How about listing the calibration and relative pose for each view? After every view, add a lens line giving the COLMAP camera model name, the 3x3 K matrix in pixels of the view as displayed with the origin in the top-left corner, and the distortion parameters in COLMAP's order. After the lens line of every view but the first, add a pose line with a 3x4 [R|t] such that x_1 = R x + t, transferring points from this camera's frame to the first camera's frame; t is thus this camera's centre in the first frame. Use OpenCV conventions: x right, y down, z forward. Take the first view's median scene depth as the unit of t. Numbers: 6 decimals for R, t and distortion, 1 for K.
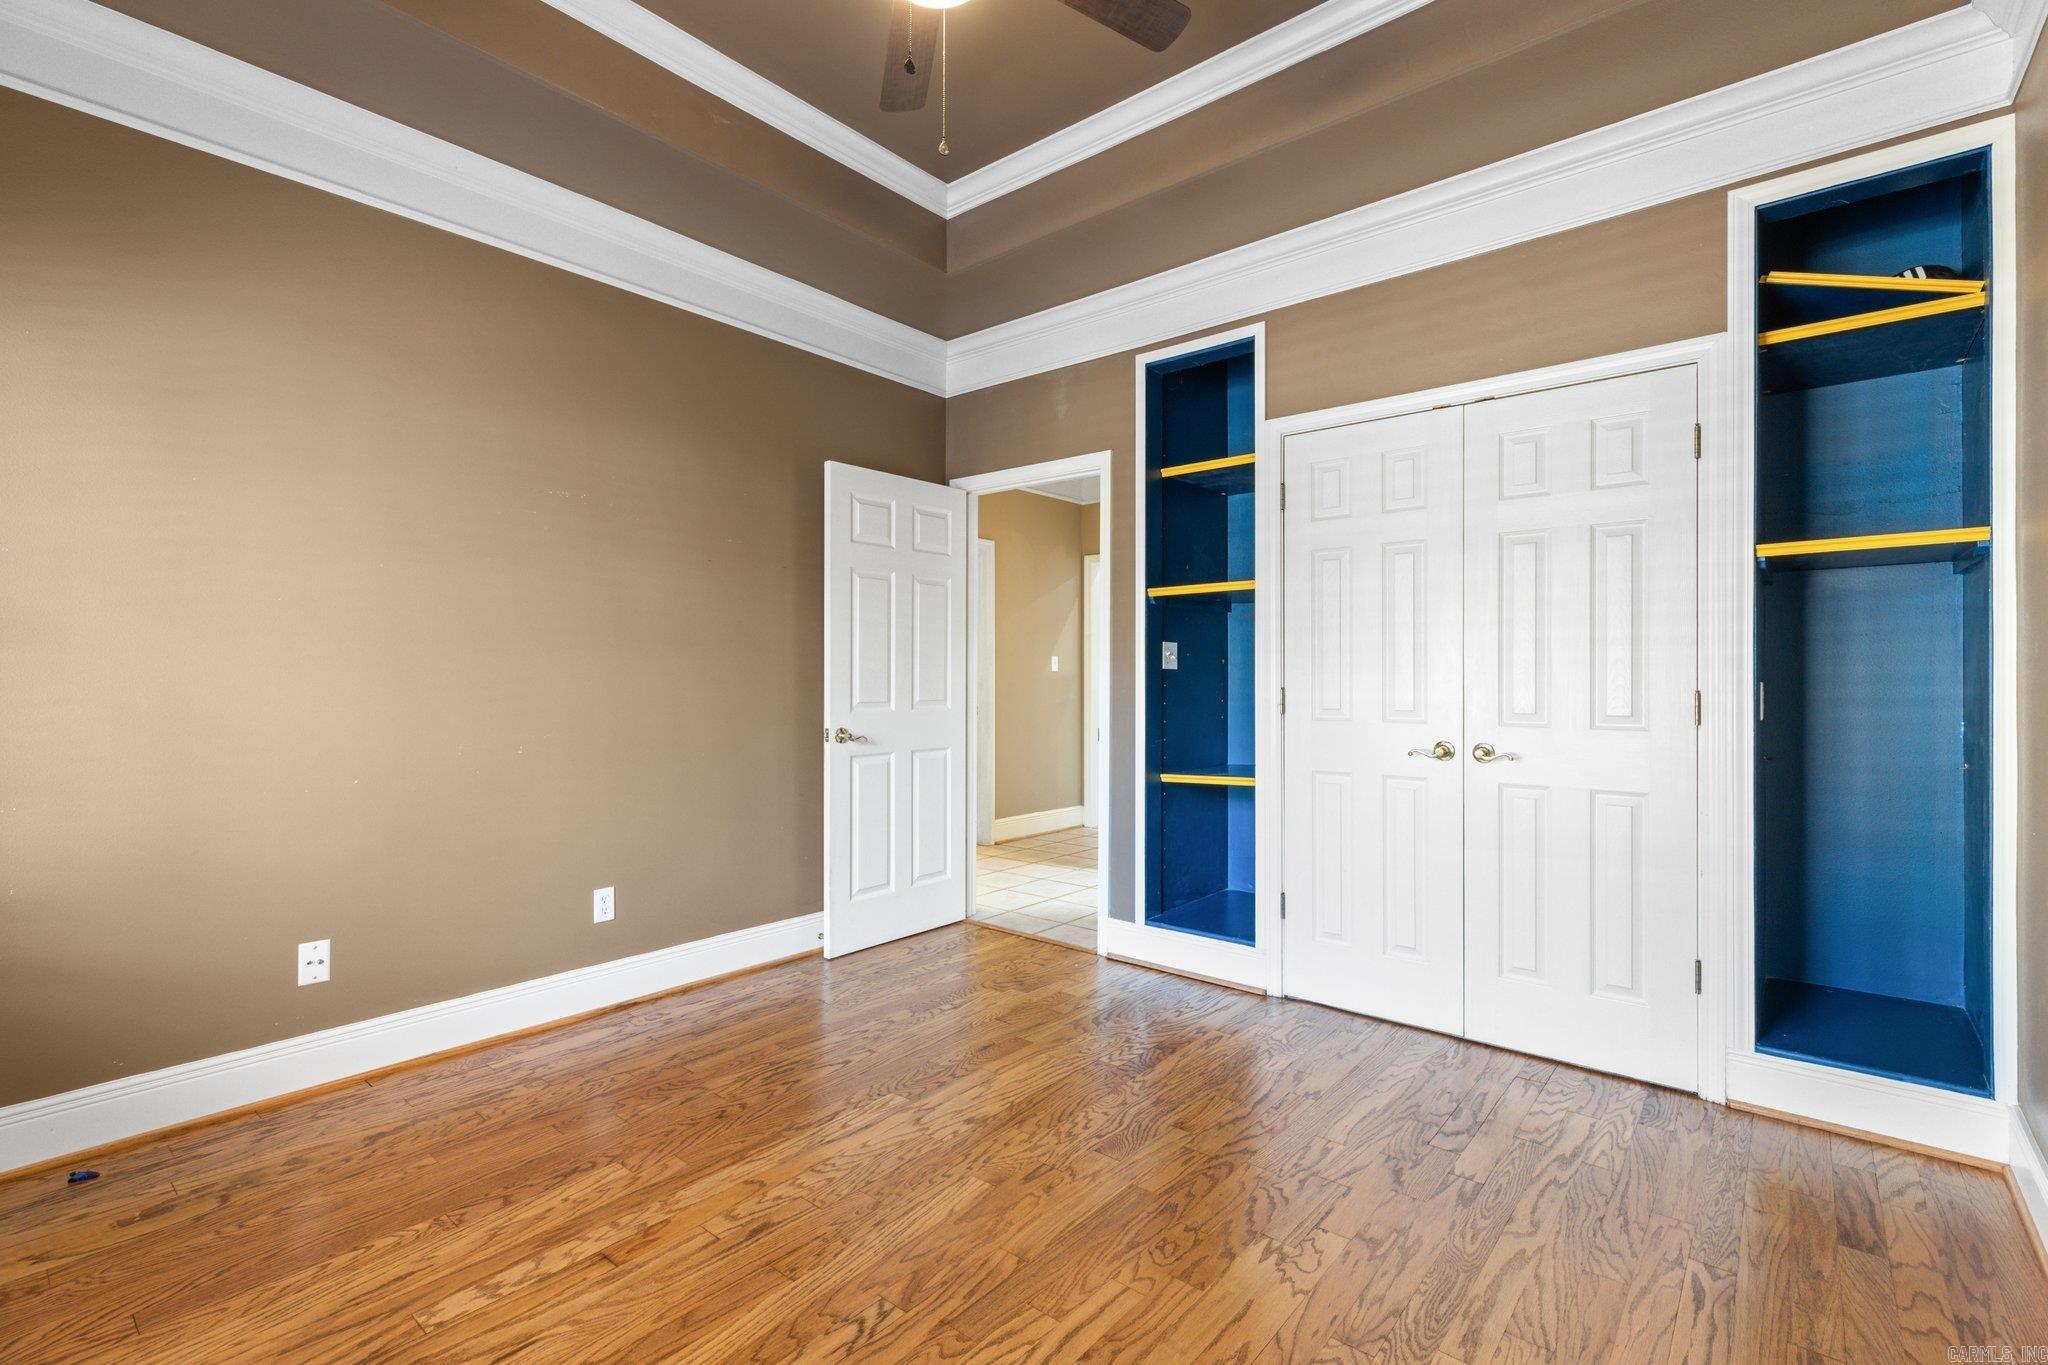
lens RADIAL K [[924.1, 0, 1022.9], [0, 924.1, 678.4], [0, 0, 1]] dist [0.002428, 0.001596]
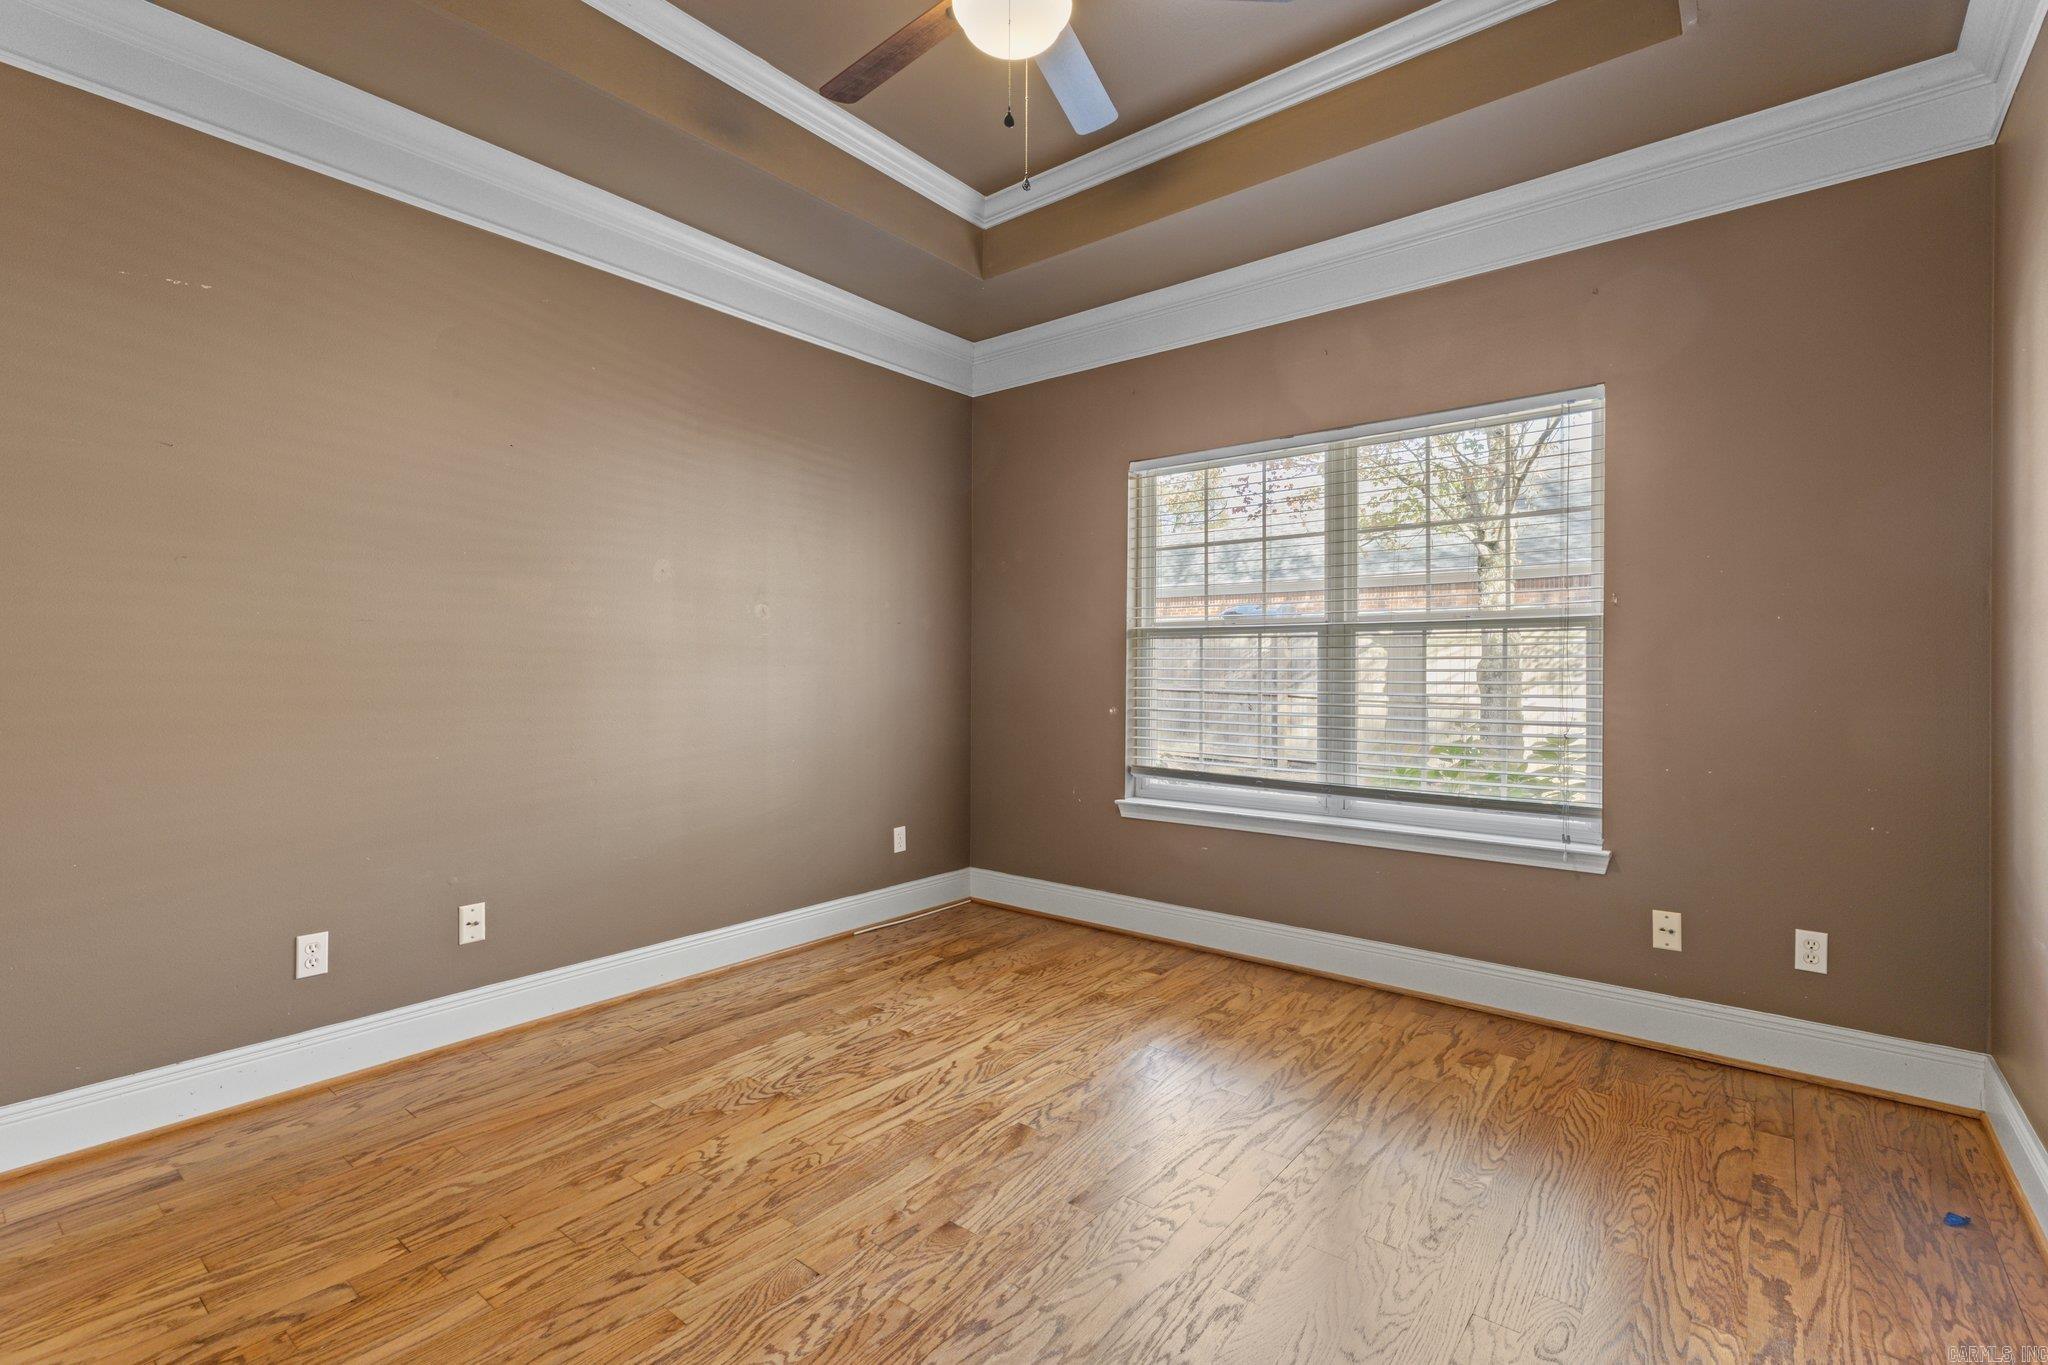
lens RADIAL K [[924.1, 0, 1024.7], [0, 924.1, 674.9], [0, 0, 1]] dist [0.002428, 0.001596]
pose [[-0.999835, -0.003325, -0.017839, -0.085967], [-0.003484, 0.999954, 0.008894, -0.001714], [0.017809, 0.008955, -0.999801, 1.921665]]
